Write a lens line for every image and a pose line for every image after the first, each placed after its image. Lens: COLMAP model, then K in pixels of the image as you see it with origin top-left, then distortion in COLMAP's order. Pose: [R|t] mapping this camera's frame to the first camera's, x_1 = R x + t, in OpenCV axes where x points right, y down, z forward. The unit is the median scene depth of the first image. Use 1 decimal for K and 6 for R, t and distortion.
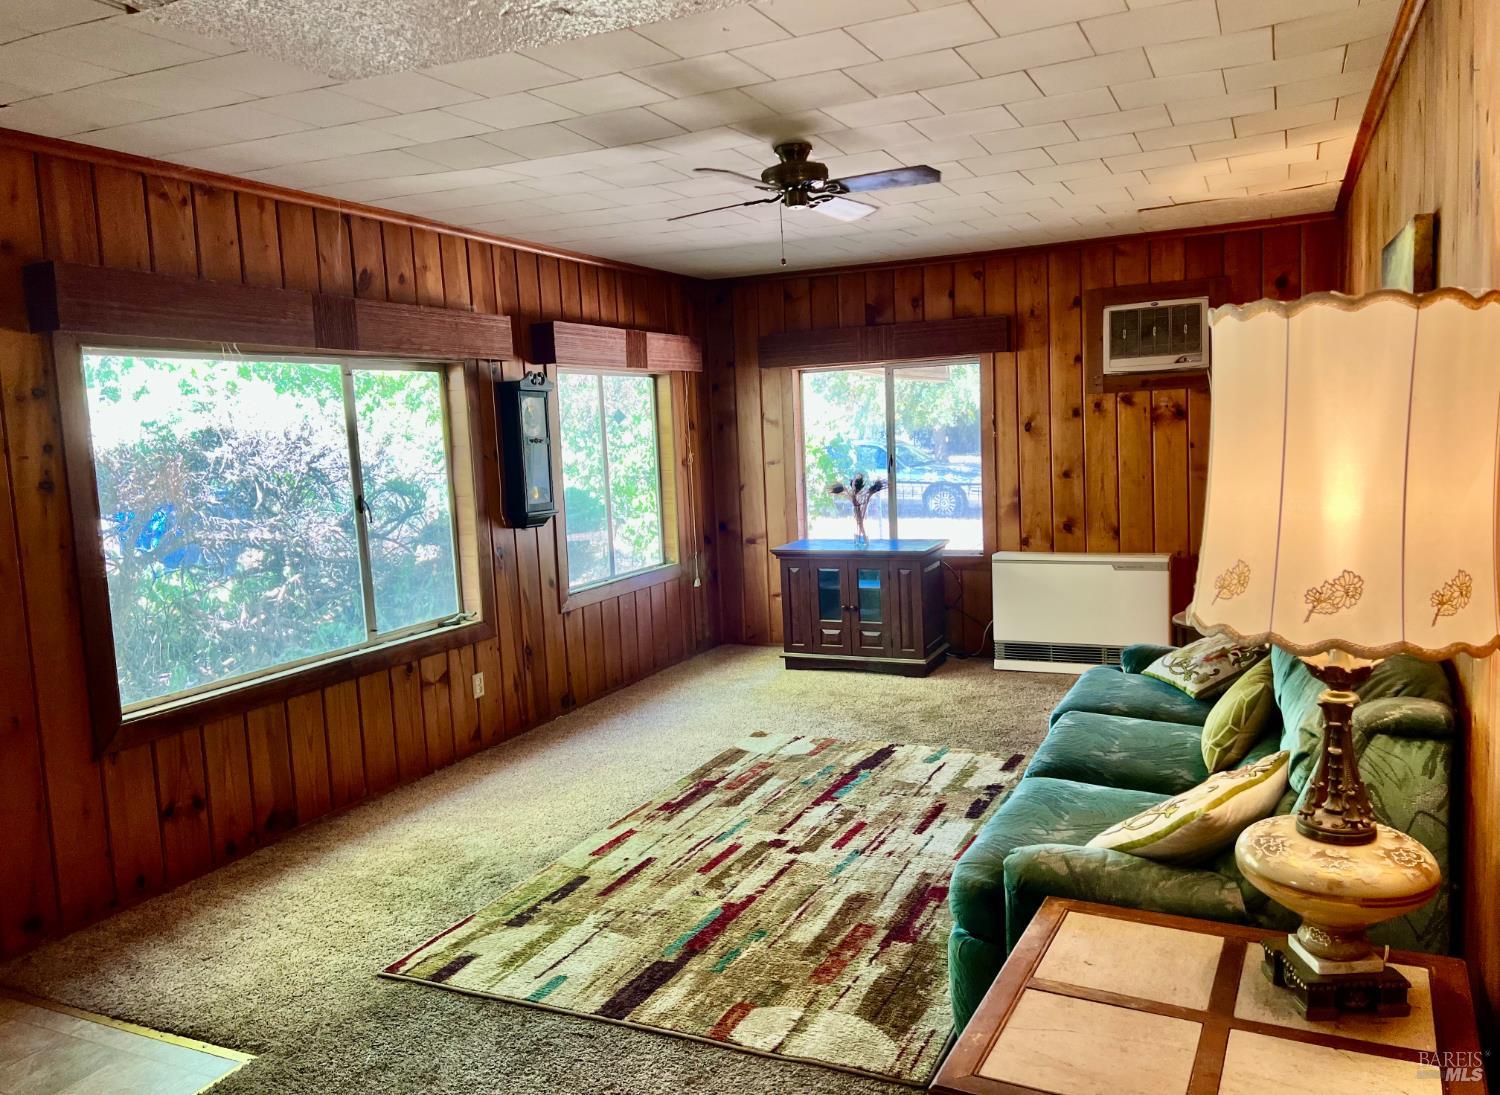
lens RADIAL K [[1110.6, 0, 739.6], [0, 1110.6, 536.8], [0, 0, 1]] dist [0.064783, -0.088438]
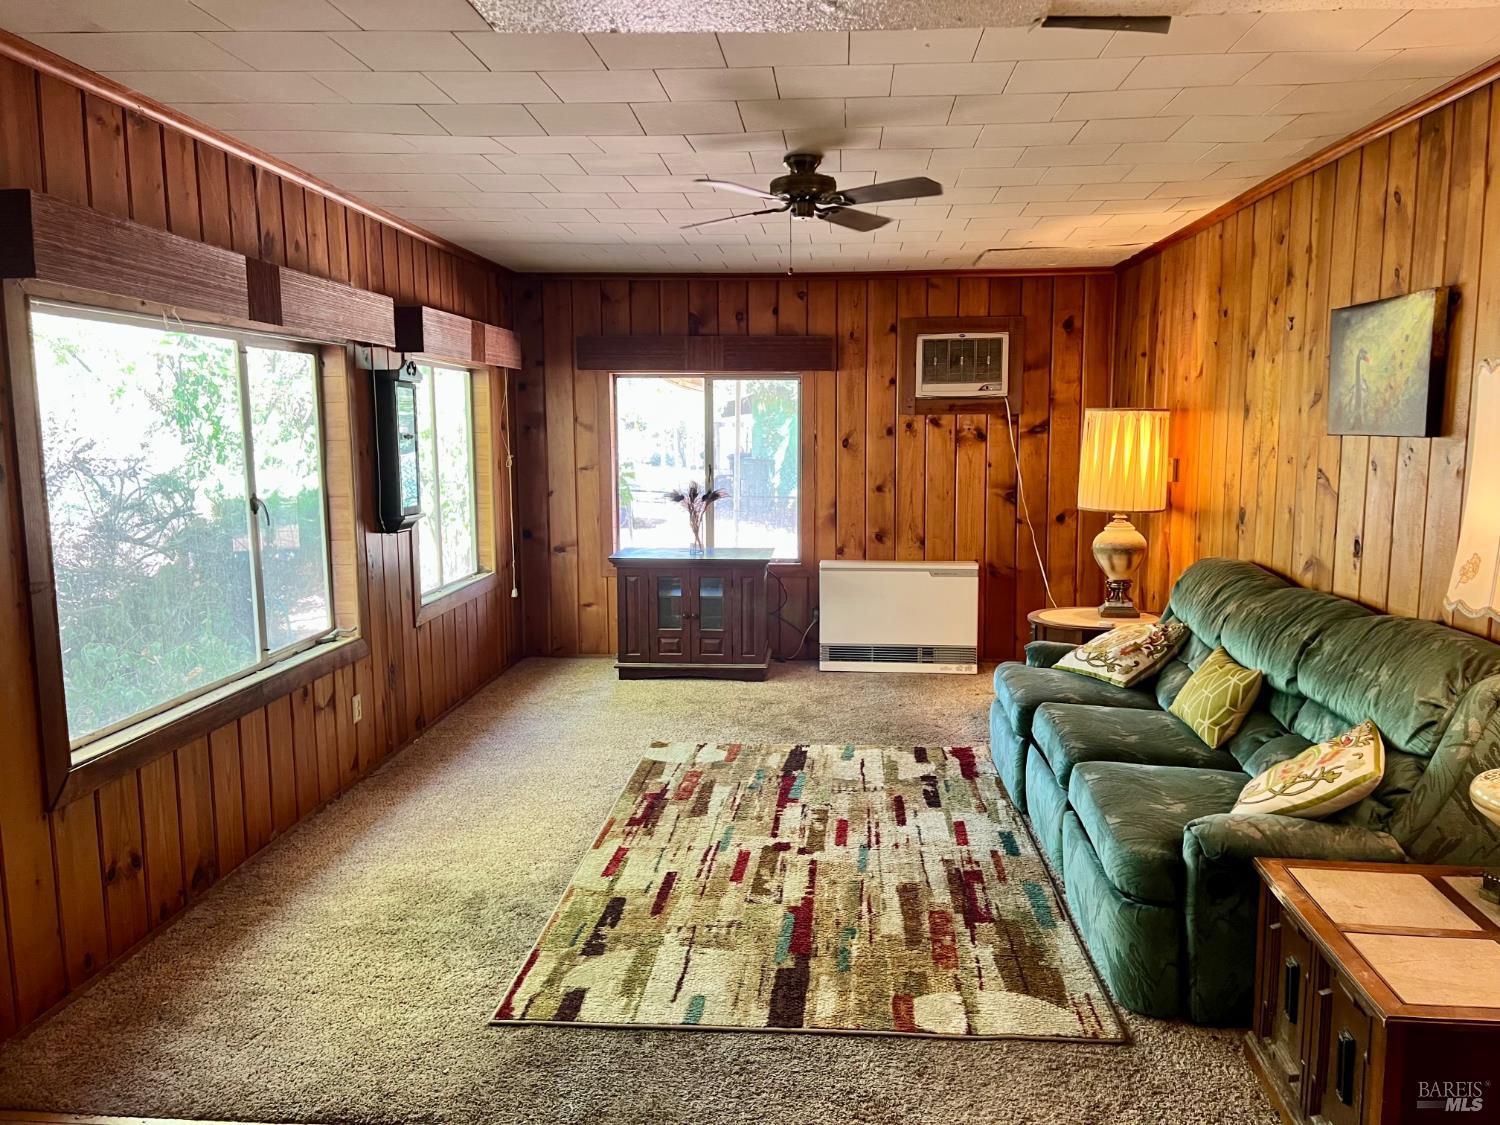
lens RADIAL K [[1115.9, 0, 742.4], [0, 1115.9, 567.0], [0, 0, 1]] dist [0.054791, -0.065879]
pose [[0.934316, -0.001865, 0.356441, -0.289897], [-0.004746, 0.999833, 0.017671, 0.002139], [-0.356414, -0.018202, 0.934151, 0.052496]]
